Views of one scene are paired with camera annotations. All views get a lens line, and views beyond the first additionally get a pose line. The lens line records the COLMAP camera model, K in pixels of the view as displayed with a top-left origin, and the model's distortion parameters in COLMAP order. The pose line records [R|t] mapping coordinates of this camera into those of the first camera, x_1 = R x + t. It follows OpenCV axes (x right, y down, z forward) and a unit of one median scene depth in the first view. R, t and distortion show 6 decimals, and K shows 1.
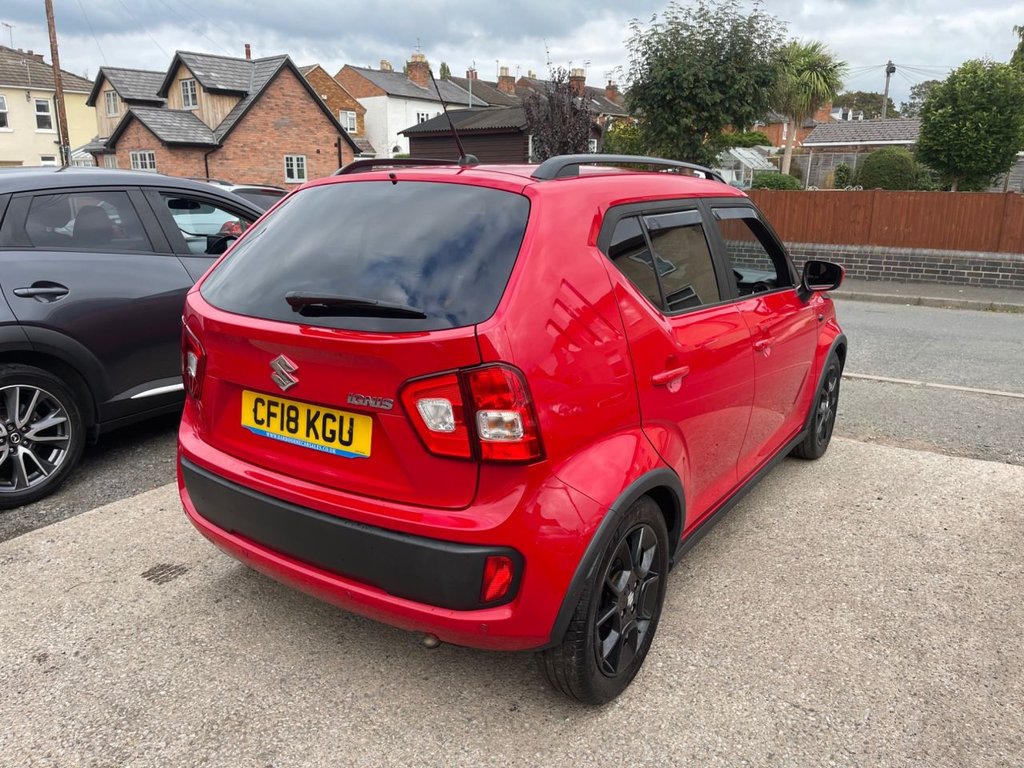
lens RADIAL K [[764.6, 0, 516.4], [0, 764.6, 384.6], [0, 0, 1]] dist [0.088005, -0.117105]
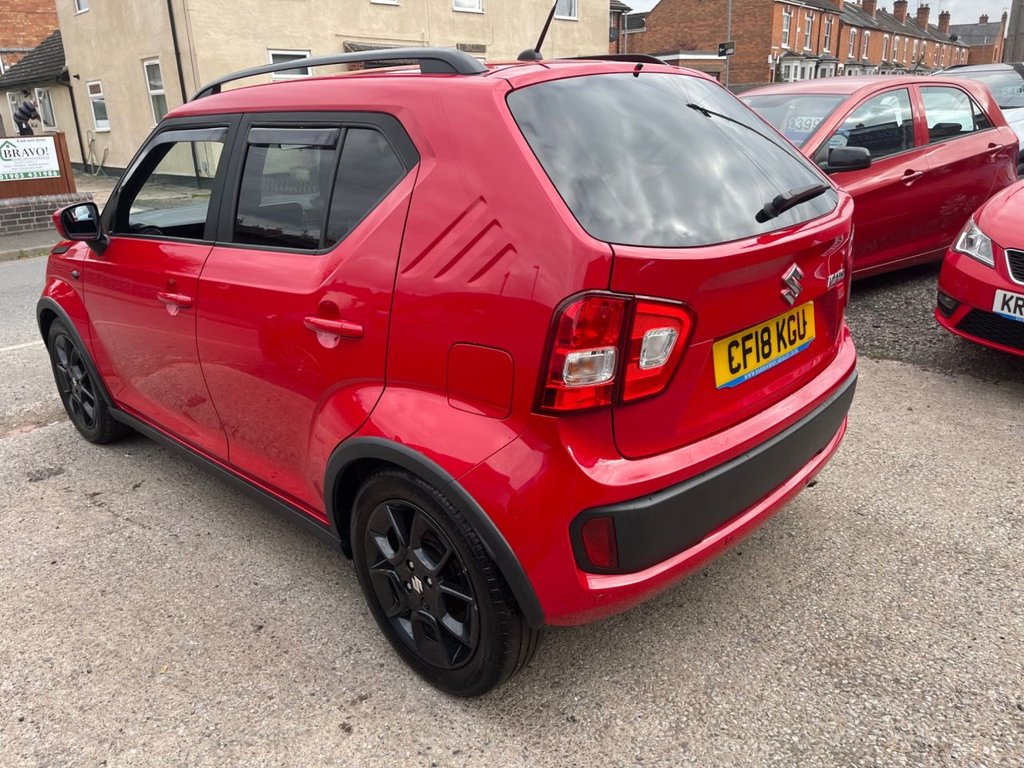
lens RADIAL K [[758.9, 0, 512.0], [0, 758.9, 384.0], [0, 0, 1]] dist [0.087893, -0.116069]
pose [[0.190098, -0.337948, 0.921767, -1.055859], [0.284034, 0.917668, 0.277868, -0.214522], [-0.939781, 0.208991, 0.270436, 0.943914]]
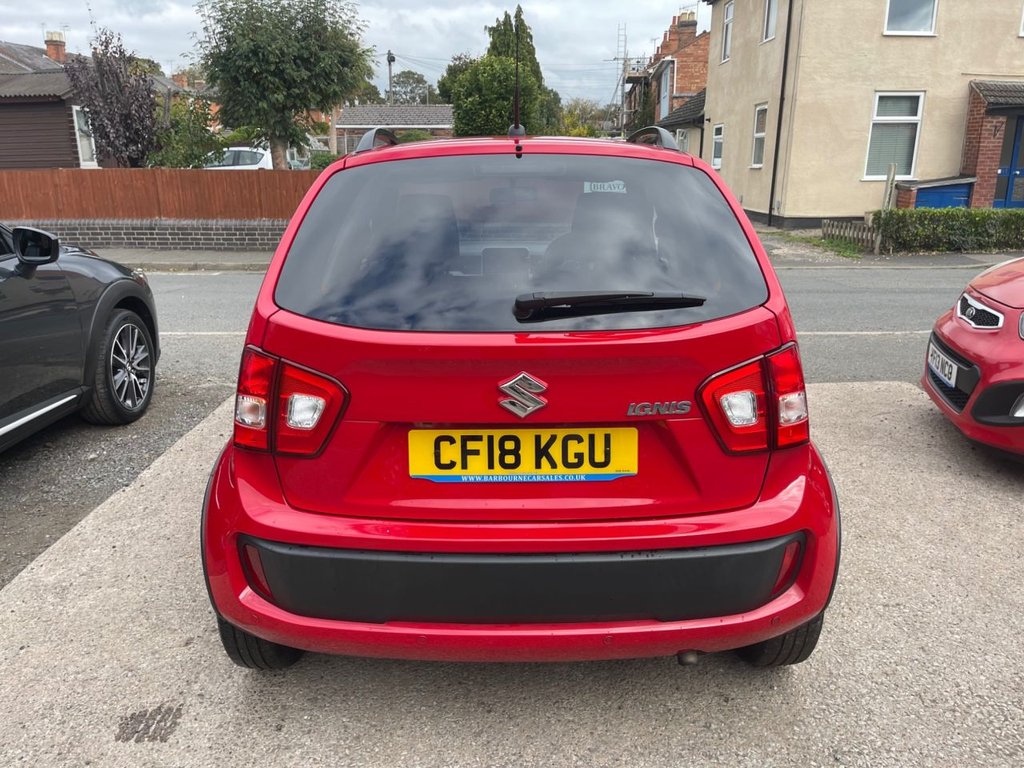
lens RADIAL K [[758.9, 0, 512.0], [0, 758.9, 384.0], [0, 0, 1]] dist [0.087893, -0.116069]
pose [[0.831045, -0.160460, 0.532557, -0.629740], [0.147659, 0.986773, 0.066898, -0.069639], [-0.536247, 0.023041, 0.843746, 0.298383]]
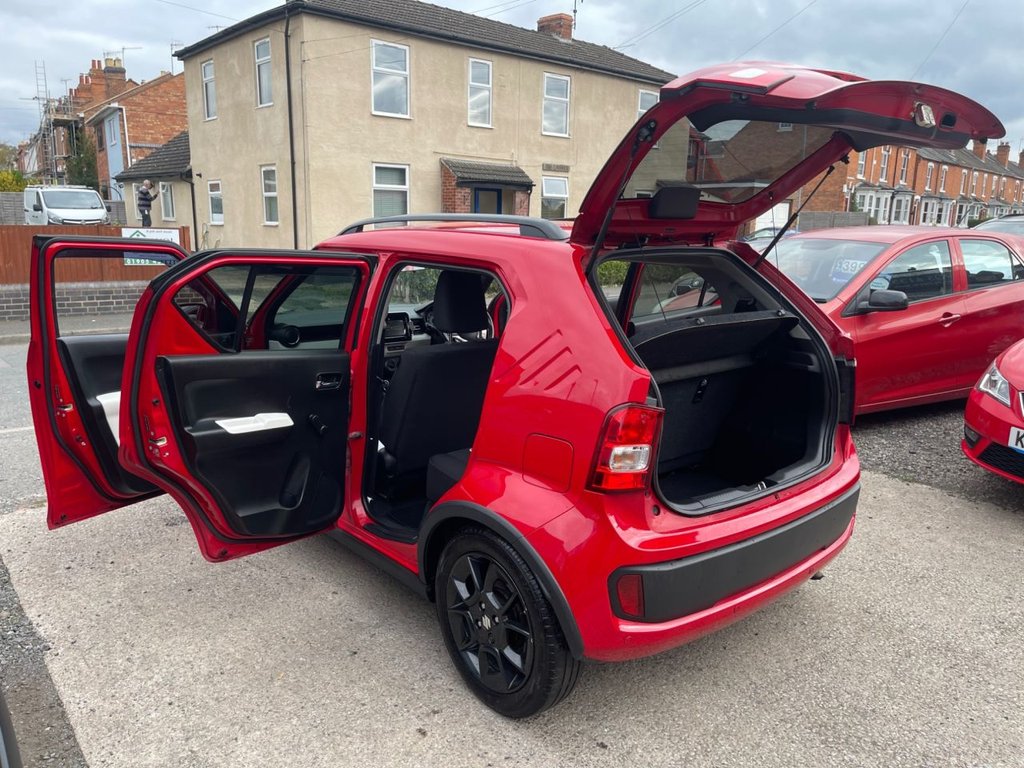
lens RADIAL K [[764.2, 0, 514.1], [0, 764.2, 377.9], [0, 0, 1]] dist [0.087359, -0.116411]
pose [[0.284412, -0.192176, 0.939243, -1.297849], [0.229860, 0.964796, 0.127800, -0.263947], [-0.930739, 0.179546, 0.318573, 0.877382]]
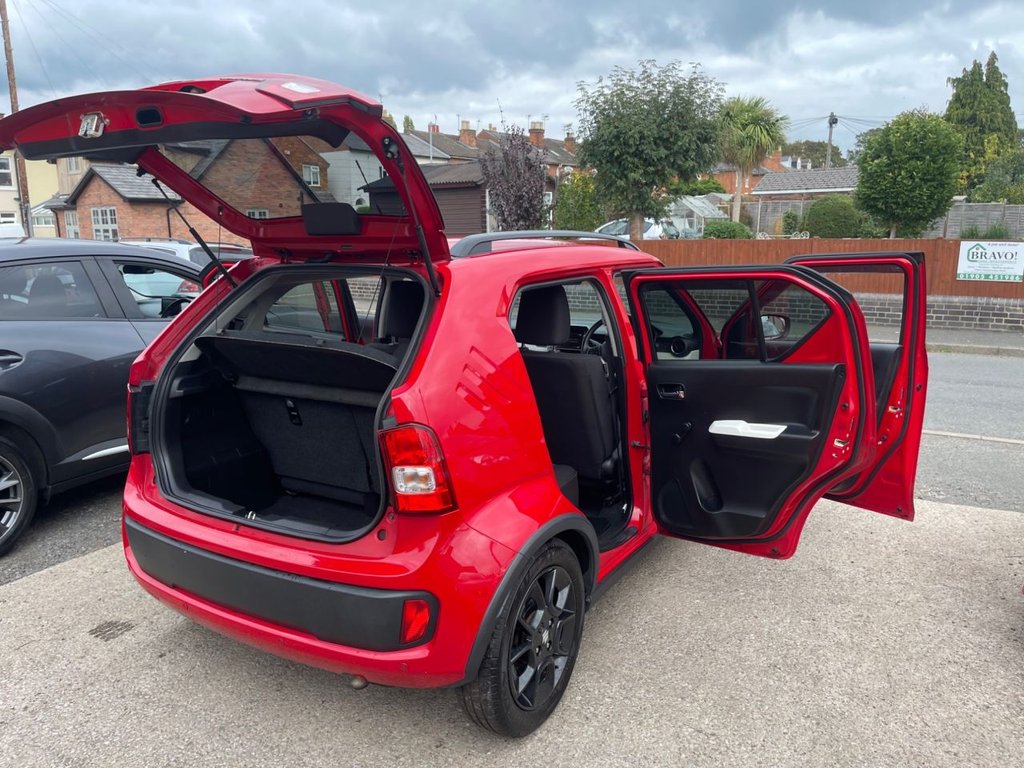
lens RADIAL K [[764.2, 0, 514.1], [0, 764.2, 377.9], [0, 0, 1]] dist [0.087359, -0.116411]
pose [[0.998960, -0.022350, 0.039742, 0.059470], [0.024966, 0.997468, -0.066588, -0.011945], [-0.038153, 0.067511, 0.996989, -0.091960]]
